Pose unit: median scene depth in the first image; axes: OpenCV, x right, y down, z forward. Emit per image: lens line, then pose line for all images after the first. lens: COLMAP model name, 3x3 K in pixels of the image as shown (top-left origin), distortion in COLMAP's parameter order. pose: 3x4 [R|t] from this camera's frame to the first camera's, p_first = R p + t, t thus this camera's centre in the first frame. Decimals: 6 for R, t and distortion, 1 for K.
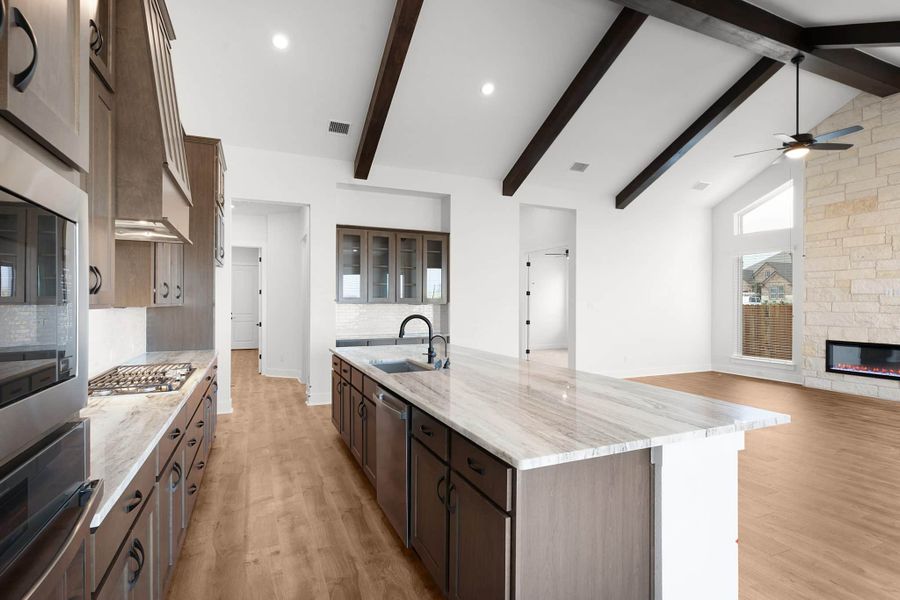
lens RADIAL K [[442.1, 0, 447.9], [0, 442.1, 299.7], [0, 0, 1]] dist [0.001797, 0.001996]
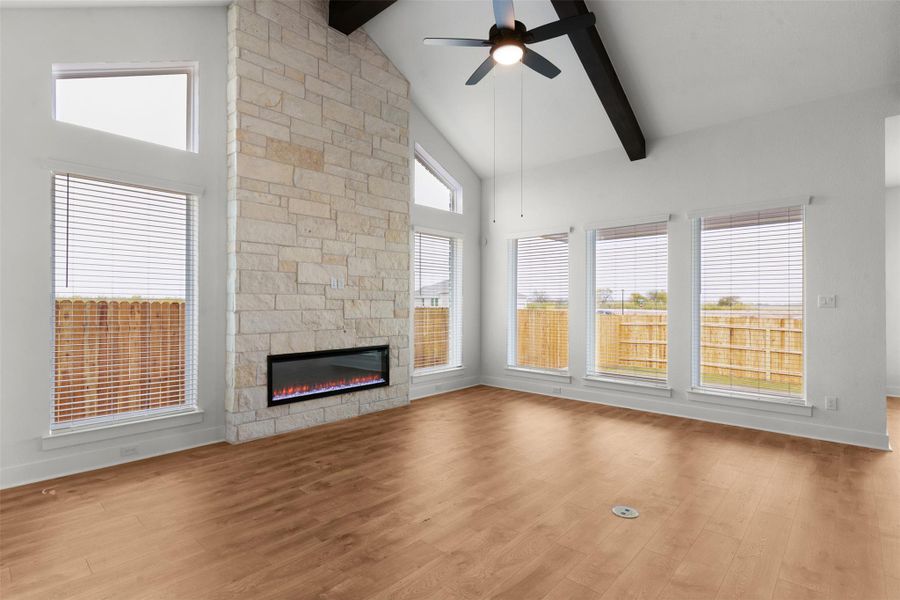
lens RADIAL K [[442.1, 0, 454.8], [0, 442.1, 299.9], [0, 0, 1]] dist [0.001797, 0.001996]
pose [[-0.400130, -0.001975, 0.916456, 0.186014], [-0.012443, 0.999917, -0.003278, 0.012217], [-0.916374, -0.012715, -0.400122, 1.022643]]
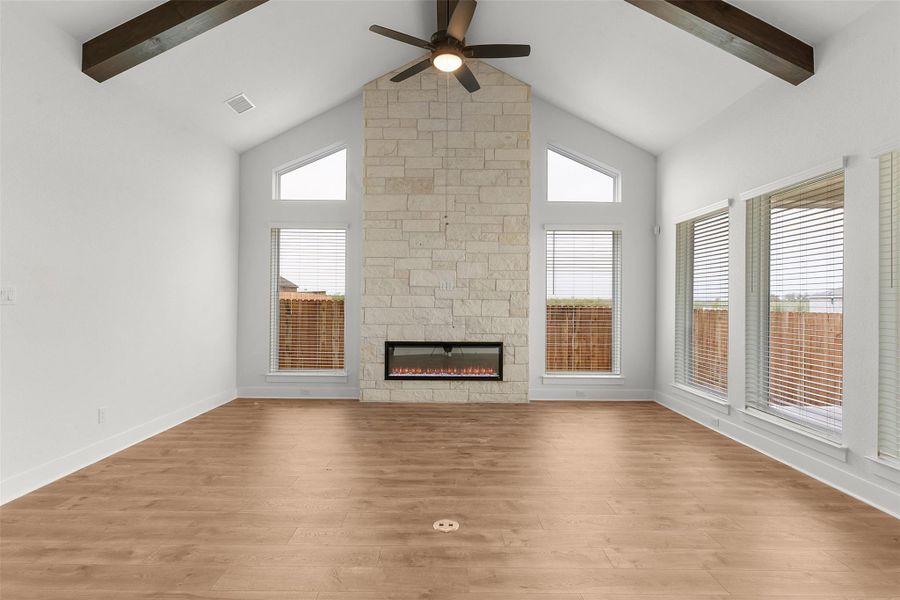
lens RADIAL K [[442.1, 0, 449.3], [0, 442.1, 297.0], [0, 0, 1]] dist [0.001797, 0.001996]
pose [[0.409329, 0.005015, 0.912373, 0.153197], [-0.011251, 0.999937, -0.000449, 0.007533], [-0.912317, -0.010081, 0.409360, 0.562996]]
